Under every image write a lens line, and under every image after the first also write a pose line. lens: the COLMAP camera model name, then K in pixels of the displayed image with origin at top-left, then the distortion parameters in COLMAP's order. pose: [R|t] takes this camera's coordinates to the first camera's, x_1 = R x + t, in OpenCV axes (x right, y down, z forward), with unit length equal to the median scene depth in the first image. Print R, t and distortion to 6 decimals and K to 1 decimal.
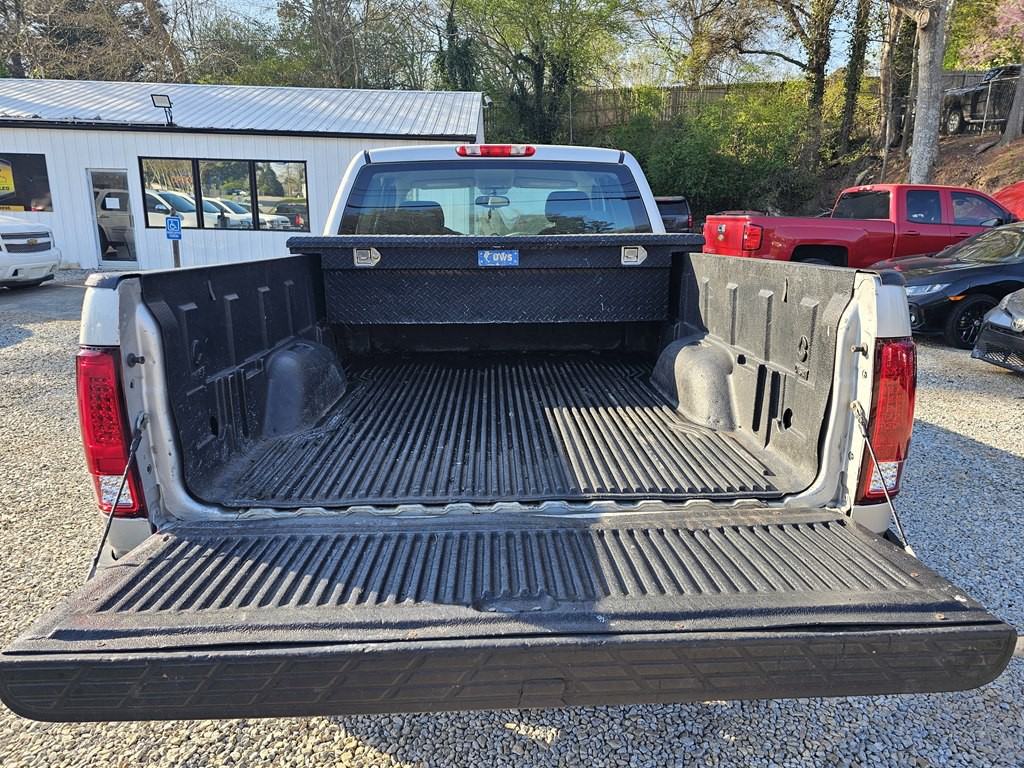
lens RADIAL K [[689.7, 0, 511.5], [0, 689.7, 388.0], [0, 0, 1]] dist [0.039610, -0.028752]
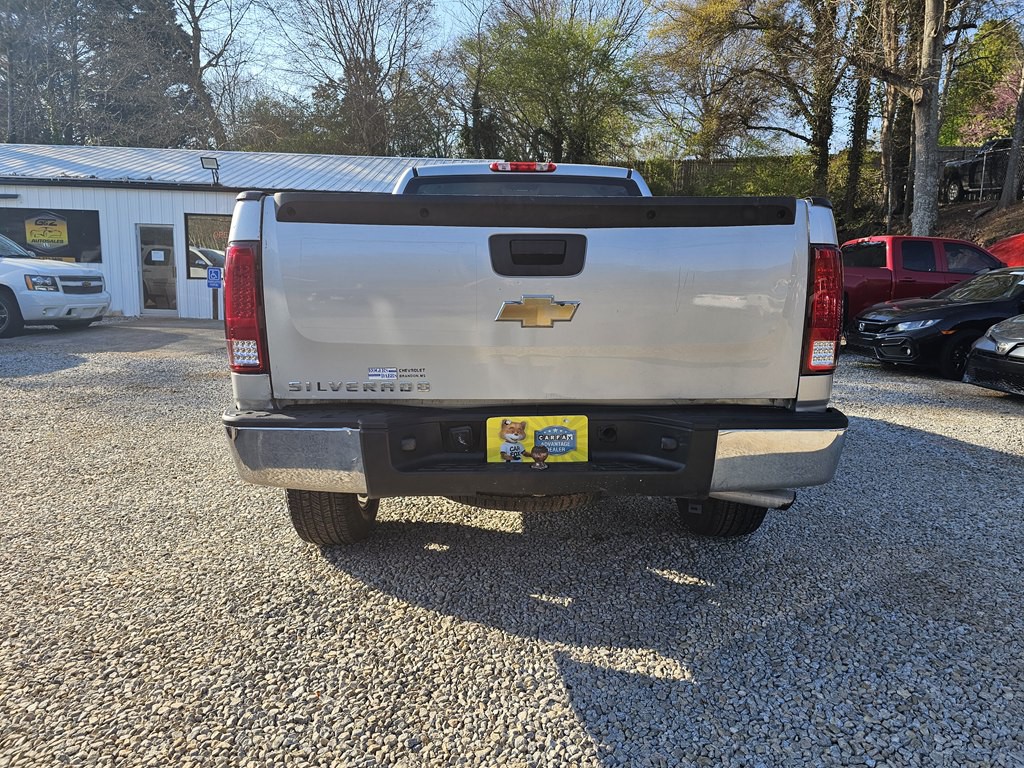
lens RADIAL K [[689.7, 0, 517.0], [0, 689.7, 381.0], [0, 0, 1]] dist [0.039610, -0.028752]
pose [[0.999803, 0.010701, -0.016713, -0.003068], [-0.012424, 0.994218, -0.106656, 0.049008], [0.015475, 0.106843, 0.994155, -0.046549]]
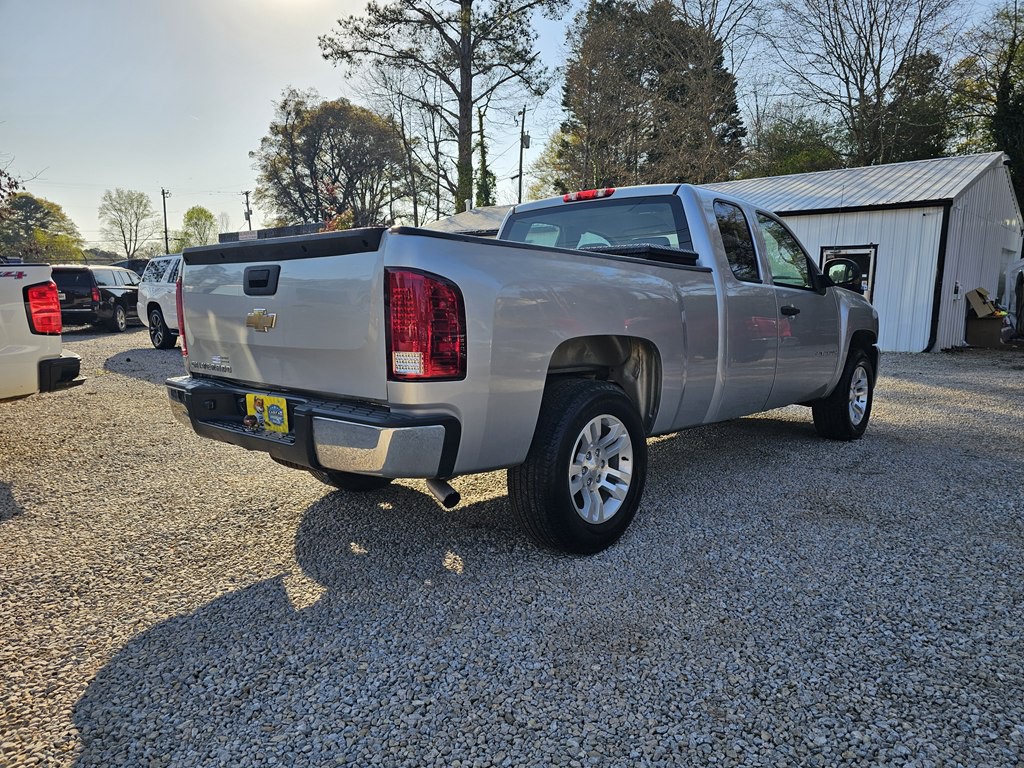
lens RADIAL K [[689.7, 0, 515.8], [0, 689.7, 379.4], [0, 0, 1]] dist [0.039610, -0.028752]
pose [[0.721838, 0.078698, -0.687573, 0.261547], [-0.171776, 0.982797, -0.067847, 0.033621], [0.670405, 0.167083, 0.722939, 0.013889]]
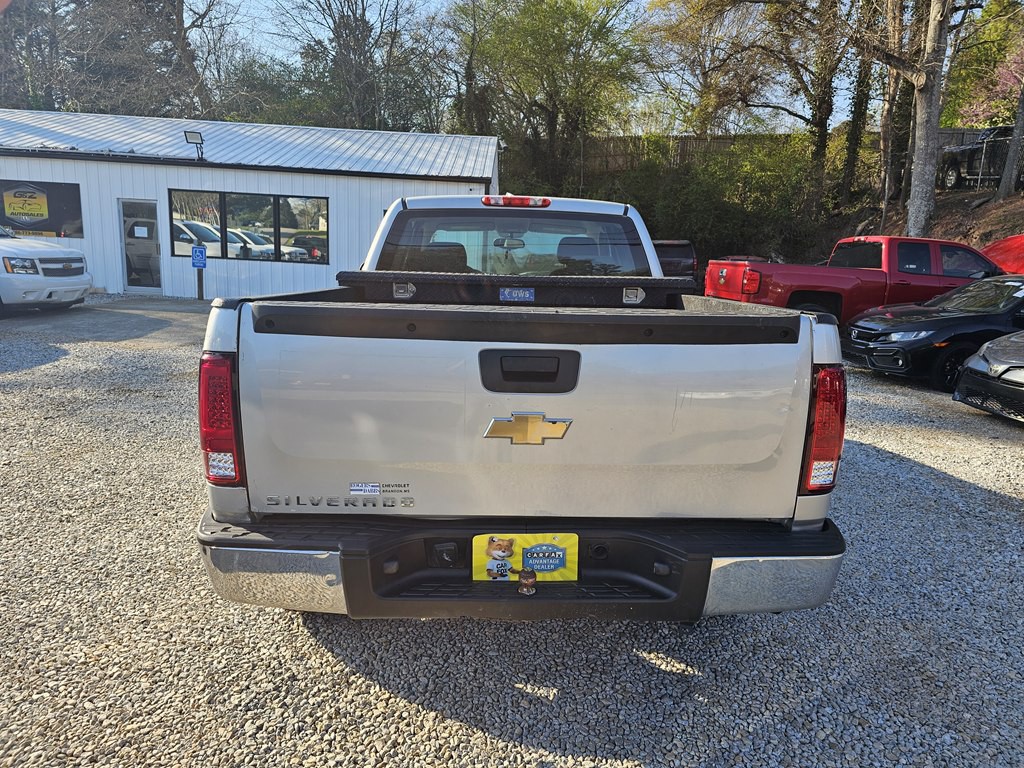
lens RADIAL K [[689.7, 0, 514.8], [0, 689.7, 386.8], [0, 0, 1]] dist [0.039610, -0.028752]
pose [[0.999559, 0.029528, -0.003285, -0.004002], [-0.029661, 0.998144, -0.053190, 0.008093], [0.001708, 0.053264, 0.998579, -0.041855]]
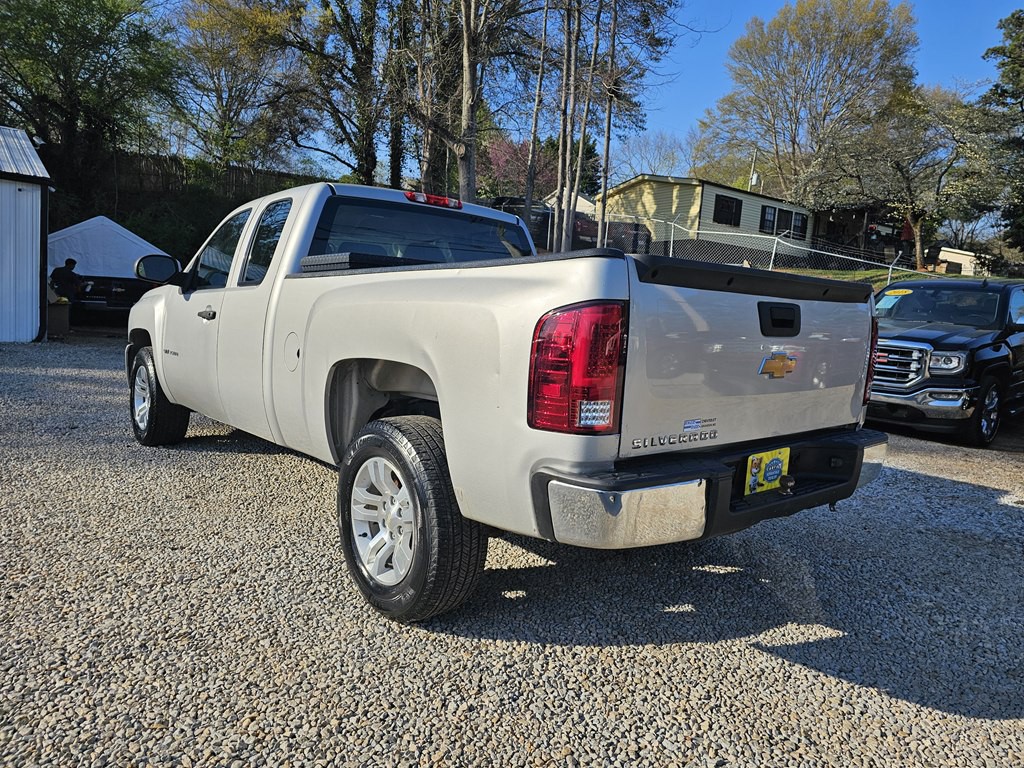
lens RADIAL K [[689.7, 0, 526.6], [0, 689.7, 394.3], [0, 0, 1]] dist [0.039610, -0.028752]
pose [[0.774133, -0.031761, 0.632226, -0.213687], [0.101379, 0.992070, -0.074296, 0.027896], [-0.624853, 0.121609, 0.771213, 0.015148]]
